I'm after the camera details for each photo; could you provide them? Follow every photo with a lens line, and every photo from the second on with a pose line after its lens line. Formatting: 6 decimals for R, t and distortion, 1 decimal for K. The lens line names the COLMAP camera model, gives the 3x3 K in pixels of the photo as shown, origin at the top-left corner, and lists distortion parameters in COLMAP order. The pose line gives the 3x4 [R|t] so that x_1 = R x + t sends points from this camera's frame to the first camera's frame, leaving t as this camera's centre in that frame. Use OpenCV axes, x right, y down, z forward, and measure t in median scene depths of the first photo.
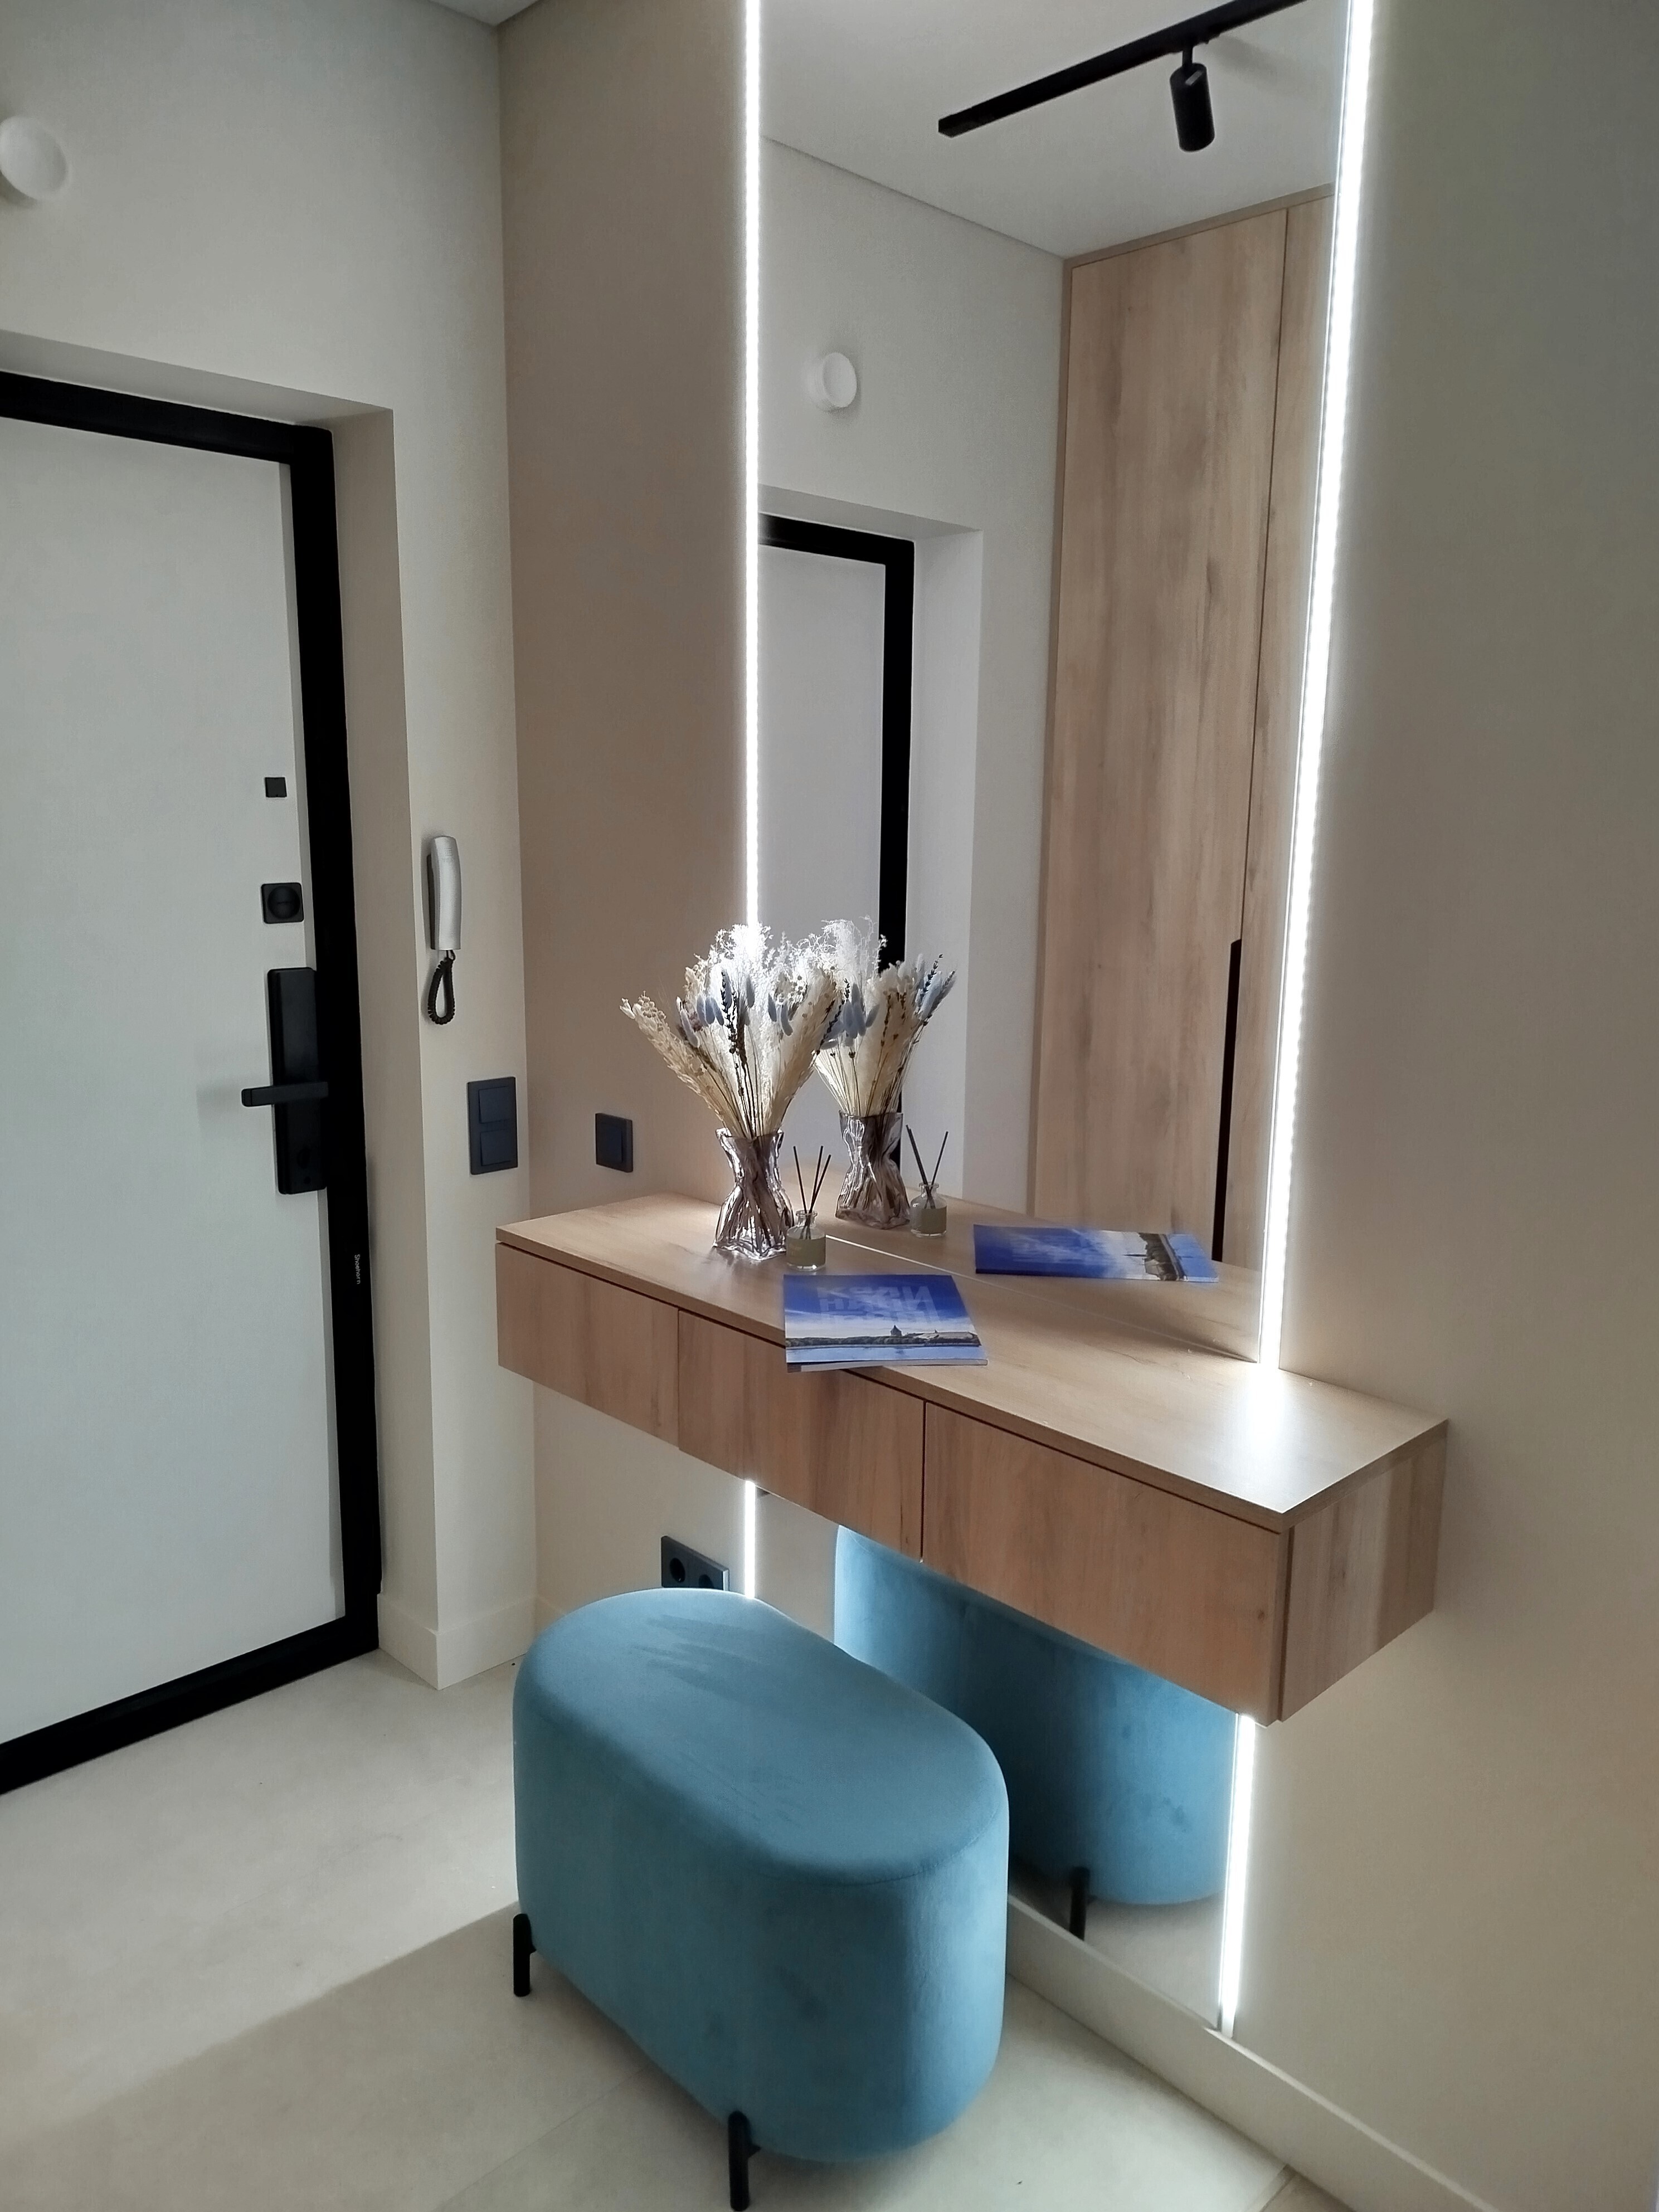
lens RADIAL K [[1564.4, 0, 821.6], [0, 1564.4, 1097.9], [0, 0, 1]] dist [0.034336, -0.028696]
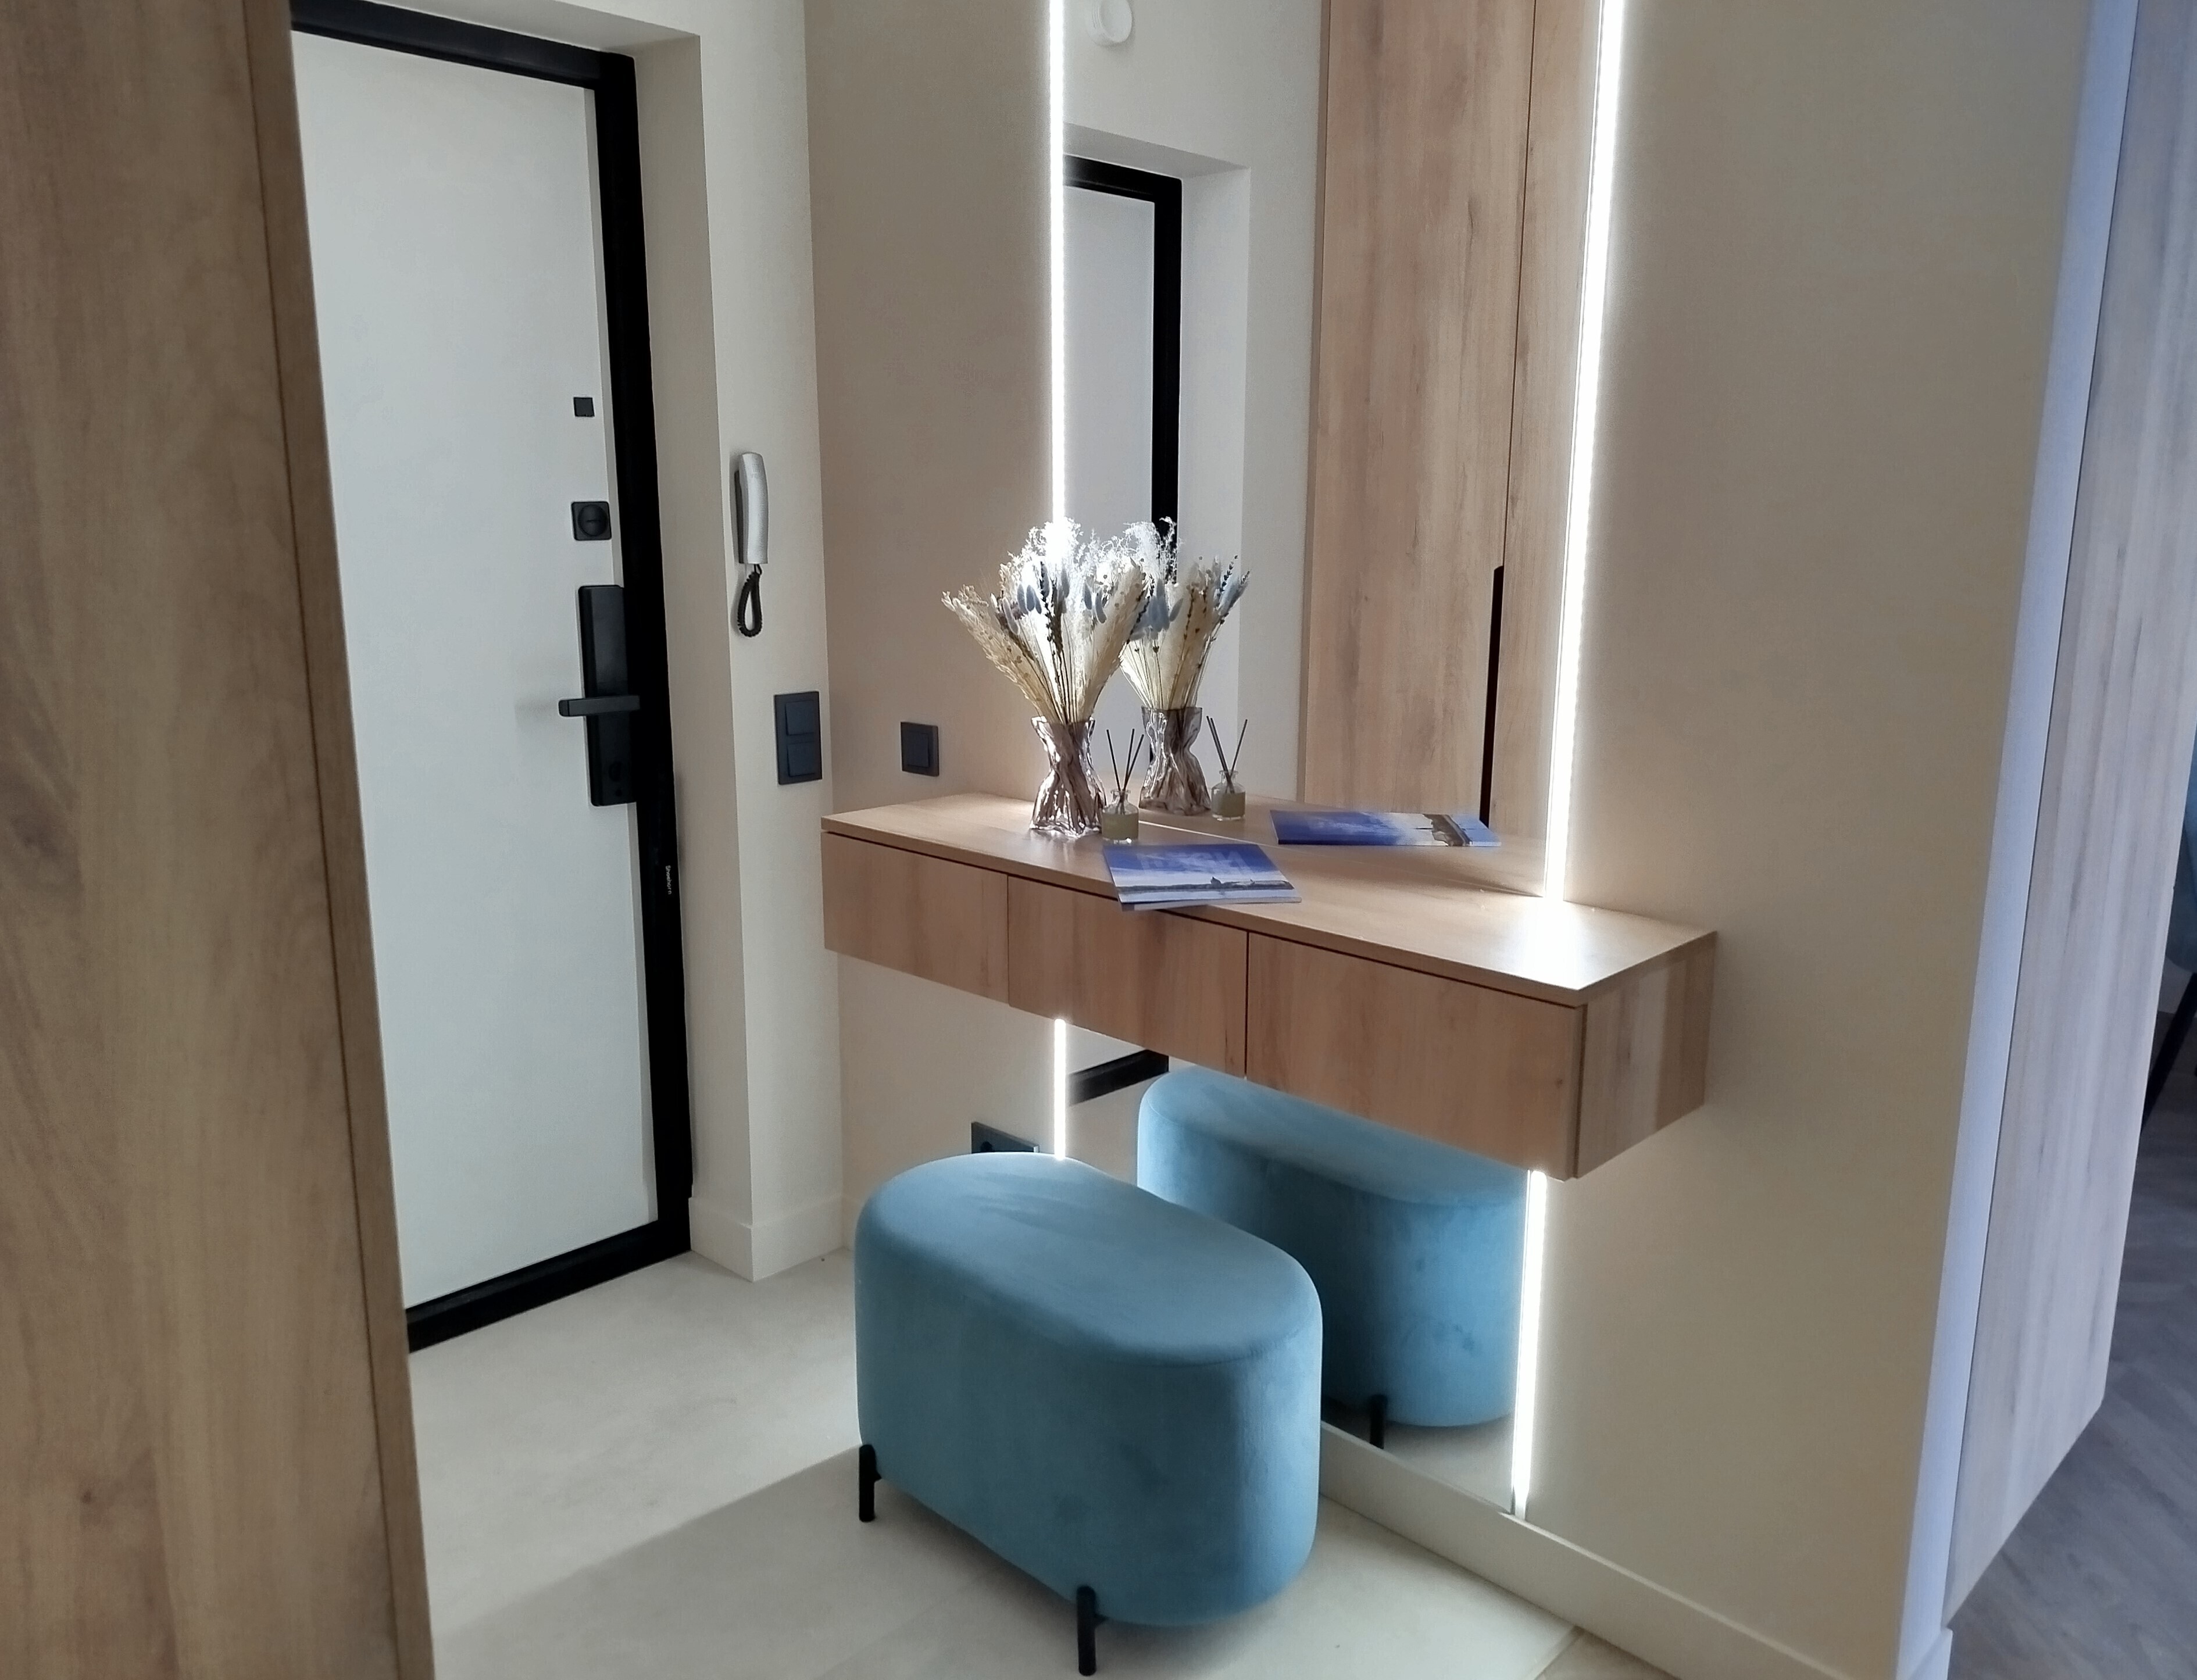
lens RADIAL K [[1658.4, 0, 1105.2], [0, 1658.4, 842.7], [0, 0, 1]] dist [0.040900, -0.025489]
pose [[0.998890, -0.015349, 0.044528, -0.068520], [0.014715, 0.999786, 0.014532, 0.089349], [-0.044742, -0.013861, 0.998902, -0.130071]]
